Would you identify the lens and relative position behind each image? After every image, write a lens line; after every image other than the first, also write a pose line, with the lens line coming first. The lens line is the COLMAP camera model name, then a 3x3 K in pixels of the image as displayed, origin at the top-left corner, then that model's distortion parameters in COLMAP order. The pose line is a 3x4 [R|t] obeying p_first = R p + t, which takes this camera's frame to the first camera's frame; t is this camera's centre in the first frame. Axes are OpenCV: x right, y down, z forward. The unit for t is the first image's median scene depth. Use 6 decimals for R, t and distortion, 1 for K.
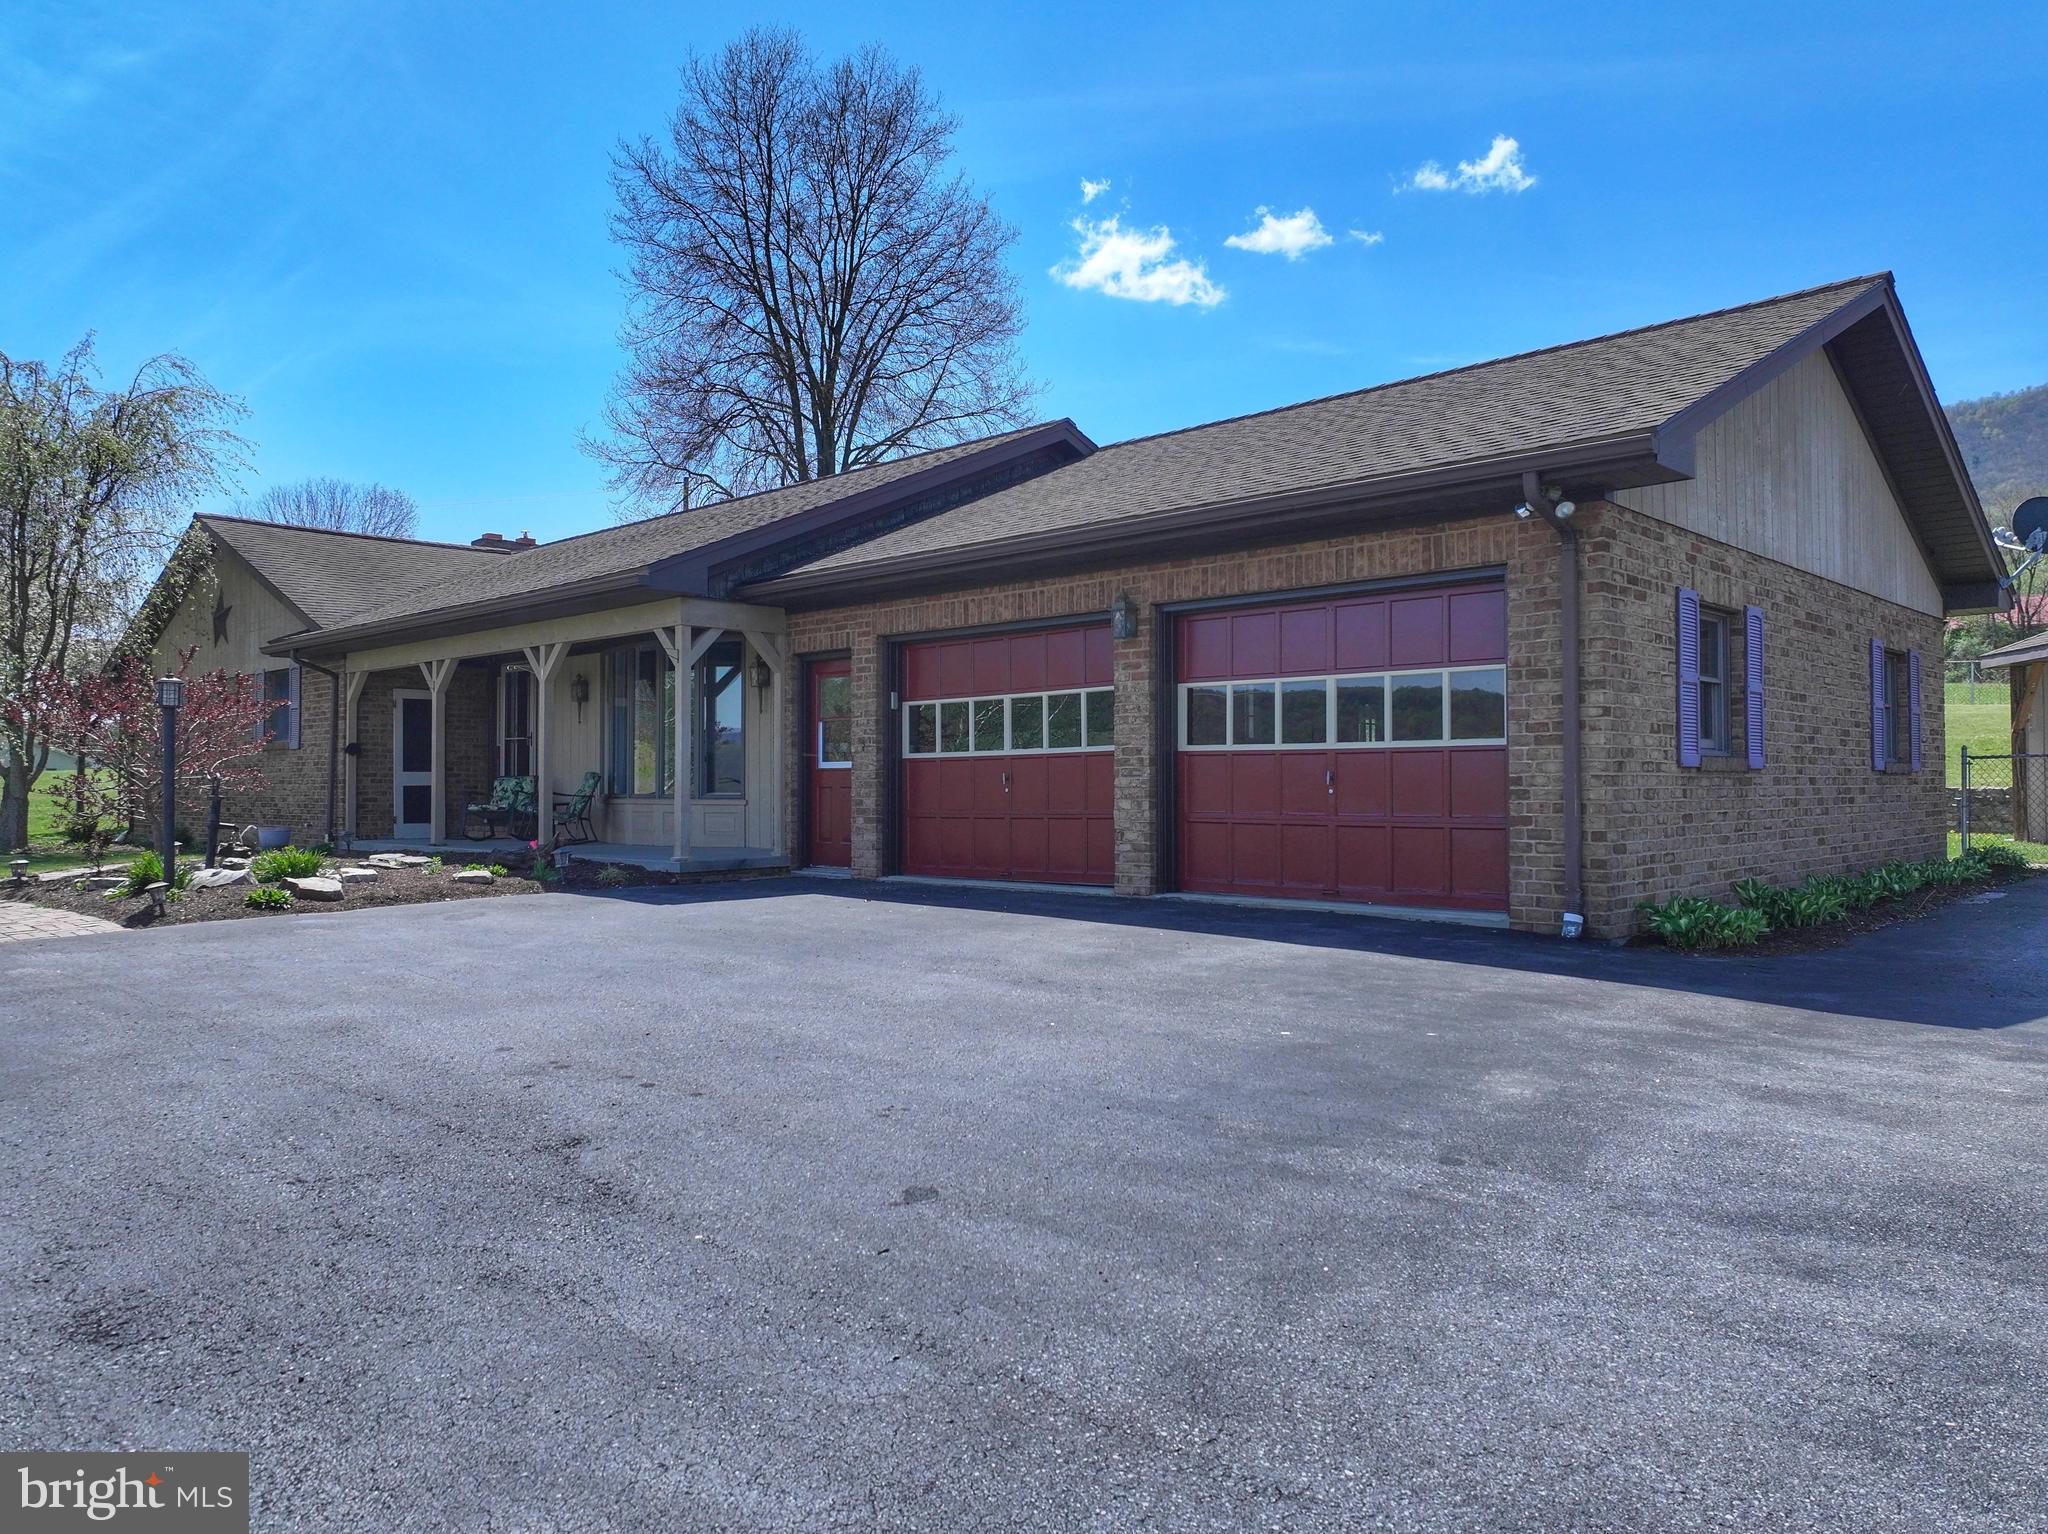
lens RADIAL K [[1426.0, 0, 1022.7], [0, 1426.0, 755.2], [0, 0, 1]] dist [0.004326, 0.006213]
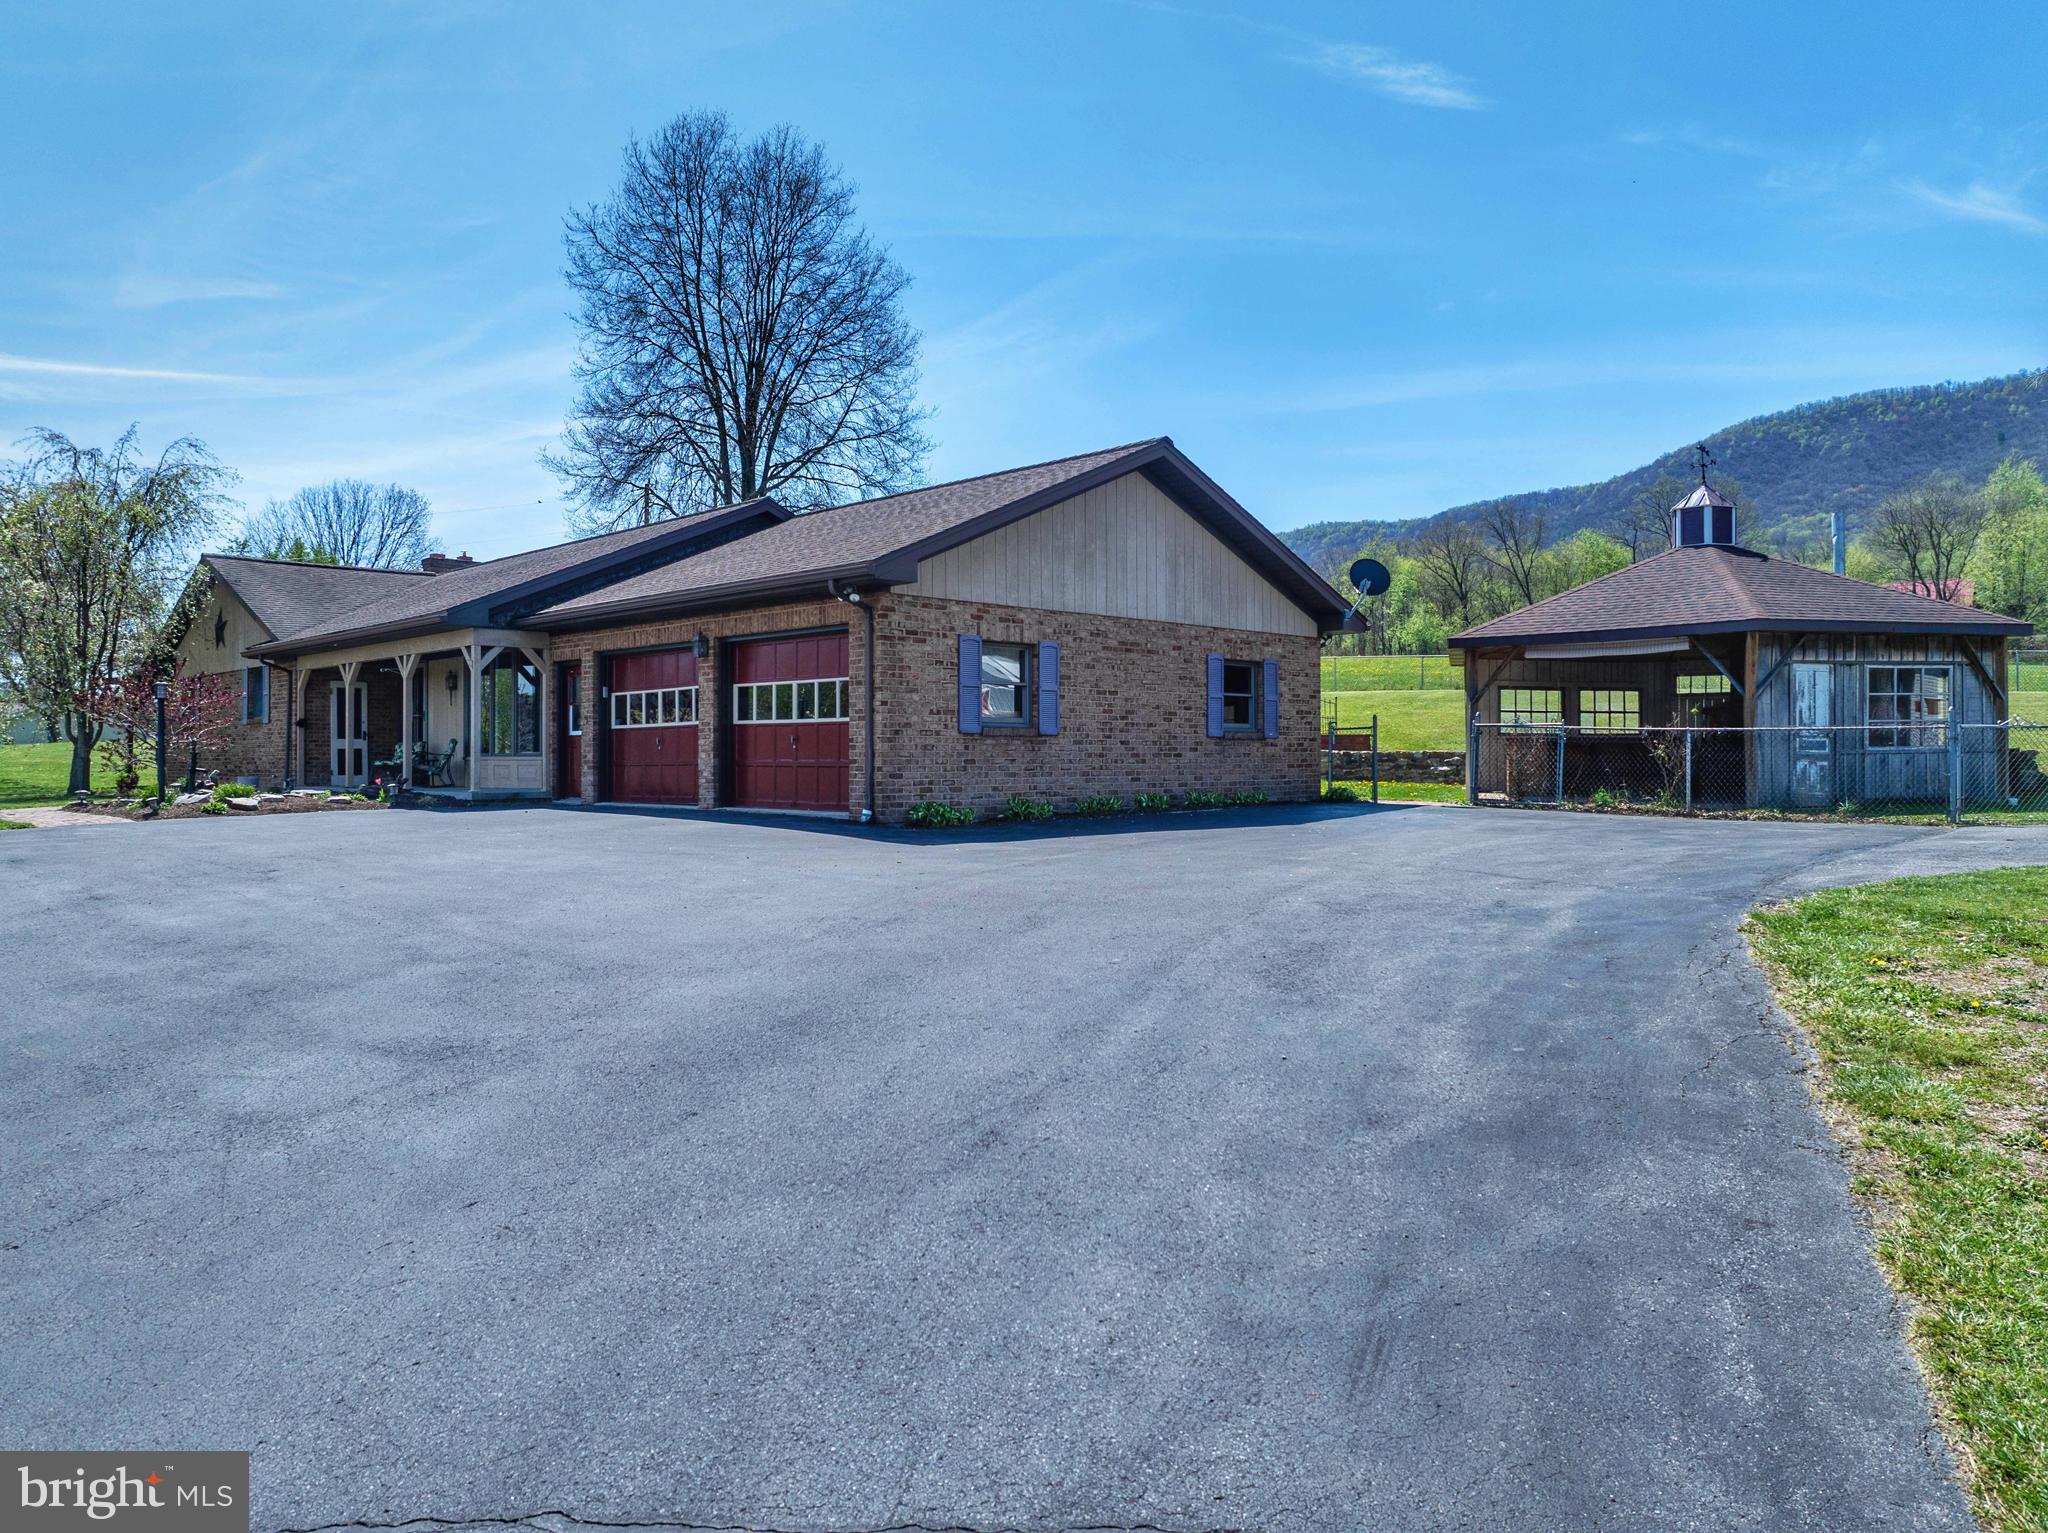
lens RADIAL K [[1398.4, 0, 1024.0], [0, 1398.4, 766.5], [0, 0, 1]] dist [-0.047948, -0.004577]
pose [[0.999907, 0.001422, -0.013557, 0.279033], [-0.001060, 0.999644, 0.026661, 0.001683], [0.013590, -0.026644, 0.999553, -0.383797]]
